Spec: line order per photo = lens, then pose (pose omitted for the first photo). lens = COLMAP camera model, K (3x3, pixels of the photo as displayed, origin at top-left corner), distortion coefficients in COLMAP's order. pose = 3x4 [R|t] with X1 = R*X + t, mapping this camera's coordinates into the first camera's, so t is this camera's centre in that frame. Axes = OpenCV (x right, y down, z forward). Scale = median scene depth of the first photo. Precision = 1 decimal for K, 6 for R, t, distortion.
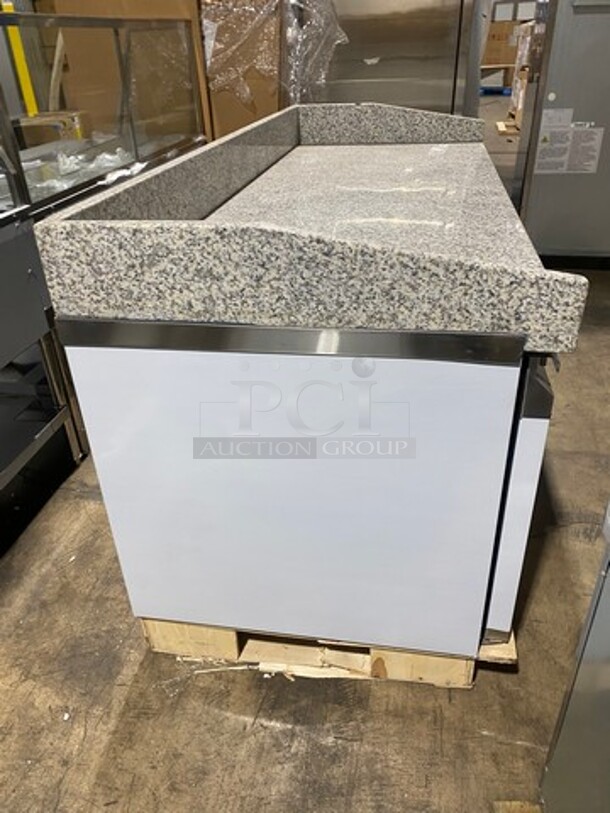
lens RADIAL K [[615.6, 0, 299.5], [0, 615.6, 406.0], [0, 0, 1]] dist [0.013663, -0.006413]
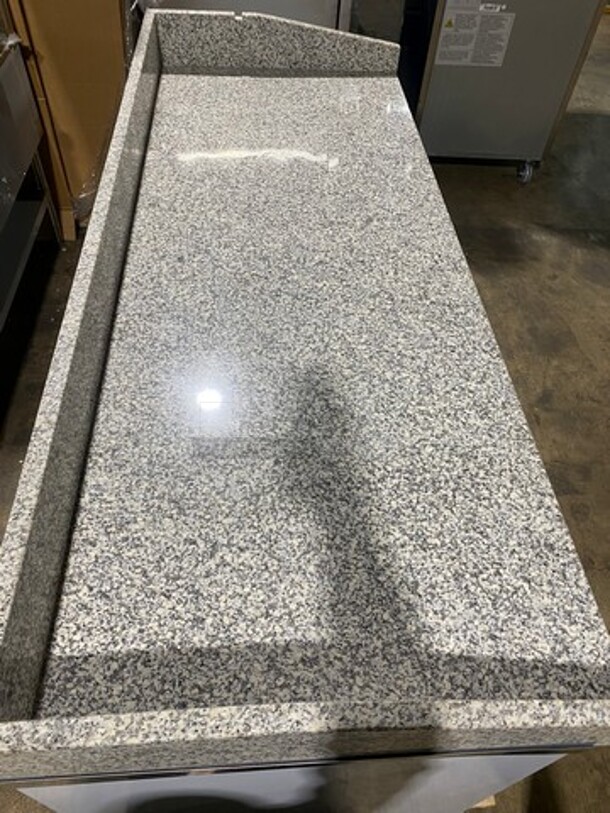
lens RADIAL K [[615.6, 0, 303.6], [0, 615.6, 401.3], [0, 0, 1]] dist [0.013663, -0.006413]
pose [[0.965081, -0.134579, 0.224739, -0.157722], [0.049610, 0.936312, 0.347647, -0.820513], [-0.257211, -0.324358, 0.910294, 0.410004]]
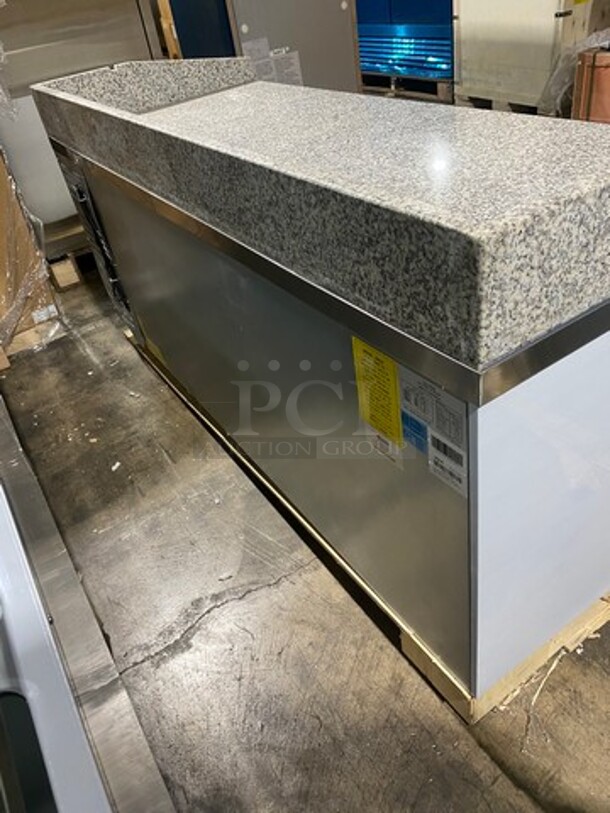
lens RADIAL K [[615.6, 0, 310.7], [0, 615.6, 410.0], [0, 0, 1]] dist [0.013663, -0.006413]
pose [[0.723228, -0.471921, 0.504213, -0.912071], [0.447351, 0.876352, 0.178561, -0.317338], [-0.526135, 0.096420, 0.844917, 0.566999]]
